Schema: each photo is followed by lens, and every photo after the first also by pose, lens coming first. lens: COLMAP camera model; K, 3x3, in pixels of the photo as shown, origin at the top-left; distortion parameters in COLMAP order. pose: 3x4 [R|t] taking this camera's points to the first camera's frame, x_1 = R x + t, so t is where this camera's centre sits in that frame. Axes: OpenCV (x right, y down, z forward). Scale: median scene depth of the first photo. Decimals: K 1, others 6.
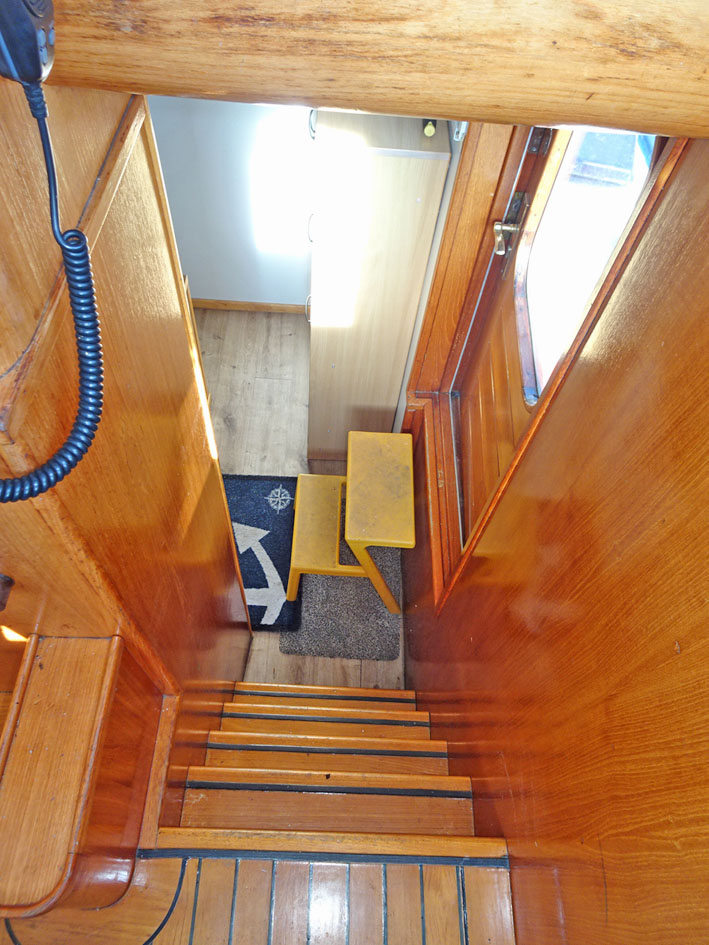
lens RADIAL K [[672.8, 0, 351.0], [0, 672.8, 474.2], [0, 0, 1]] dist [0.007693, 0.005618]
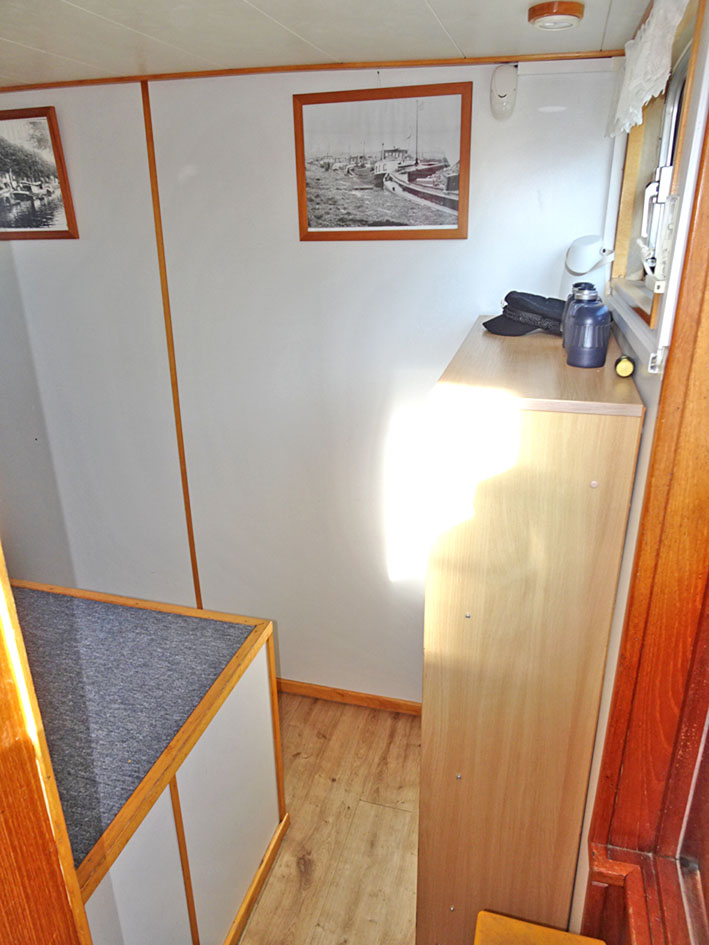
lens RADIAL K [[672.8, 0, 355.6], [0, 672.8, 469.7], [0, 0, 1]] dist [0.007693, 0.005618]
pose [[0.964719, 0.016223, -0.262780, 0.031424], [-0.173034, 0.791332, -0.586390, -0.006851], [0.198433, 0.611172, 0.766220, 0.290470]]
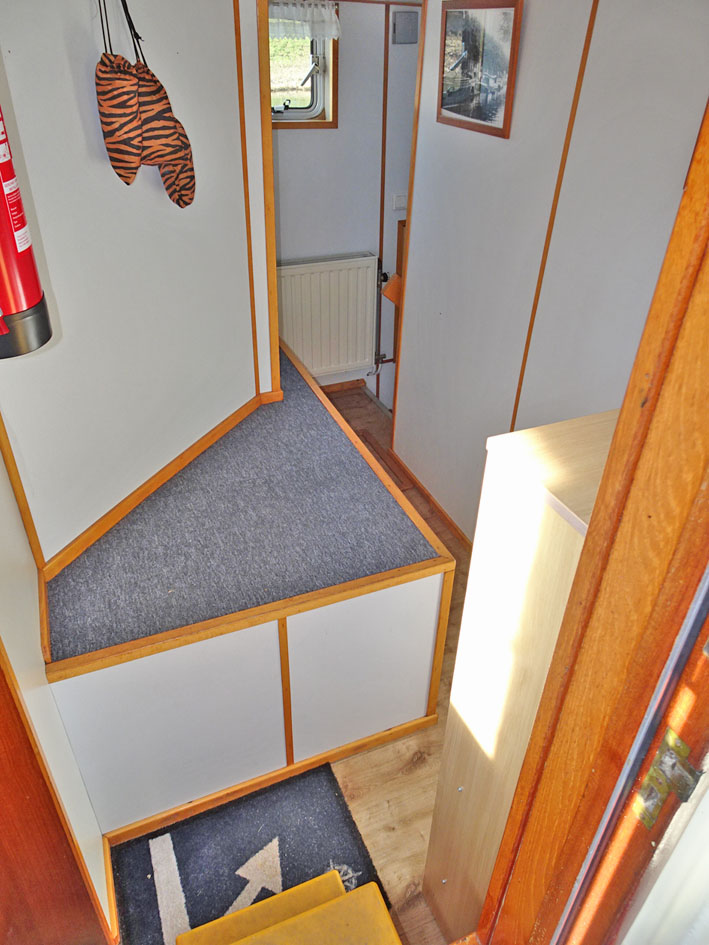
lens RADIAL K [[672.8, 0, 356.7], [0, 672.8, 472.0], [0, 0, 1]] dist [0.007693, 0.005618]
pose [[0.414813, 0.461351, -0.784274, 0.230618], [-0.773504, 0.632715, -0.036920, -0.203374], [0.479189, 0.621954, 0.619315, 0.330021]]
